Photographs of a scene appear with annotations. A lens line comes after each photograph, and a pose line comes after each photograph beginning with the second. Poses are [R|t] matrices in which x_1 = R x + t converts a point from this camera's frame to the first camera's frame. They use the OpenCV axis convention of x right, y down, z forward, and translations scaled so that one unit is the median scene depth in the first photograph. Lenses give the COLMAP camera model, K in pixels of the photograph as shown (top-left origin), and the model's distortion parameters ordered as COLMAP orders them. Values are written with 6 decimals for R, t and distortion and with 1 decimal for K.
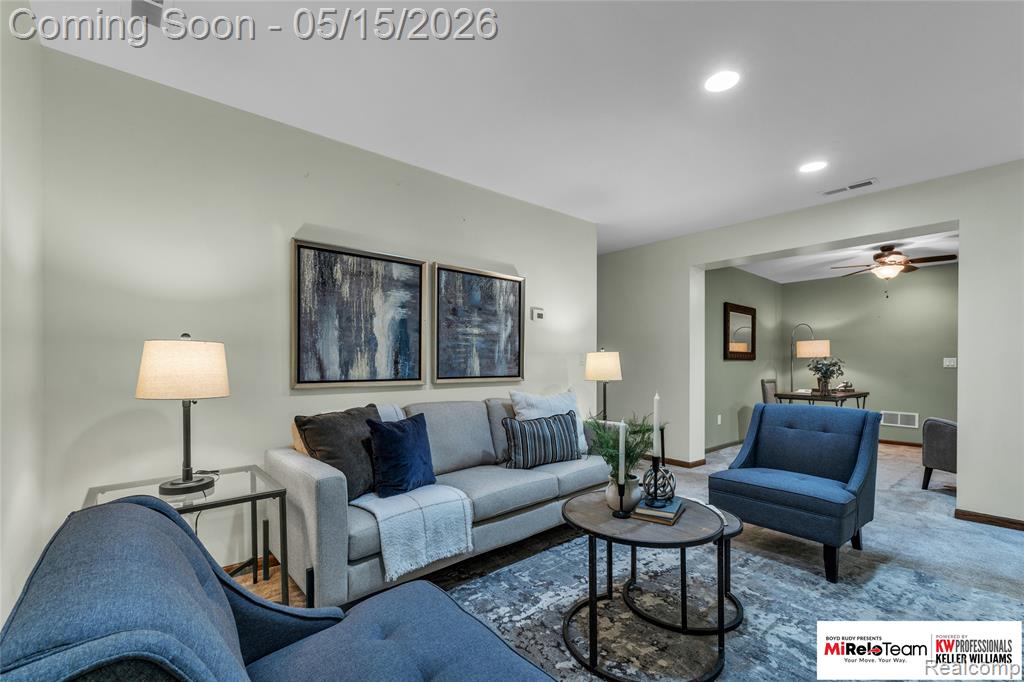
lens RADIAL K [[443.9, 0, 513.4], [0, 443.9, 365.4], [0, 0, 1]] dist [0.000699, 0.000043]
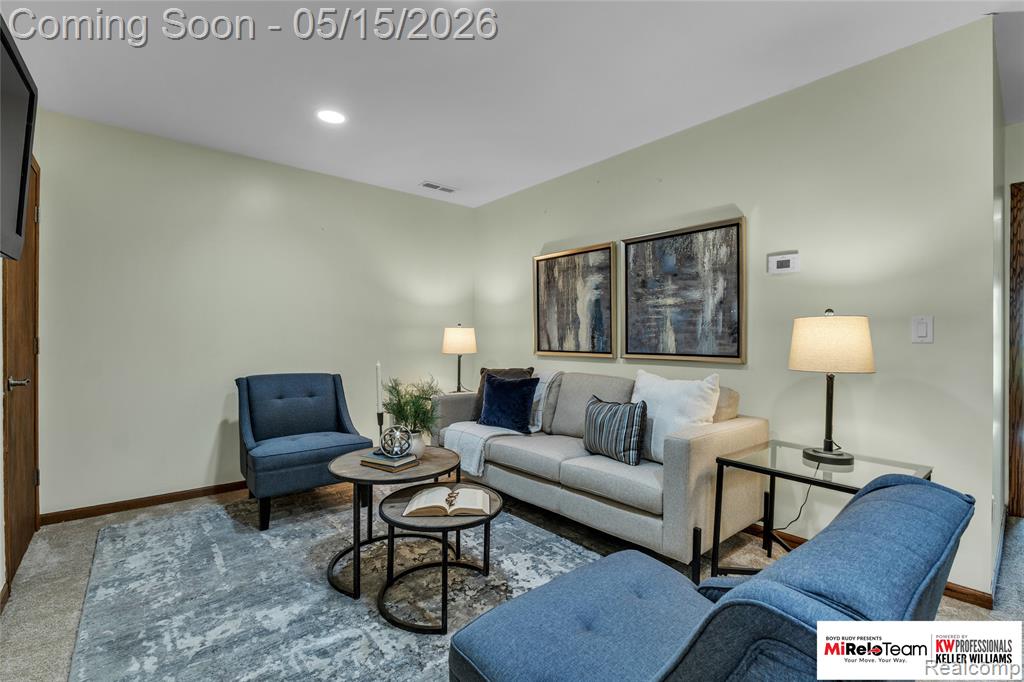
lens RADIAL K [[453.7, 0, 513.9], [0, 453.7, 338.7], [0, 0, 1]] dist [-0.015314, 0.000035]
pose [[-0.006779, 0.002878, -0.999973, 0.847978], [-0.006126, 0.999977, 0.002919, -0.005254], [0.999958, 0.006146, -0.006761, 0.740602]]
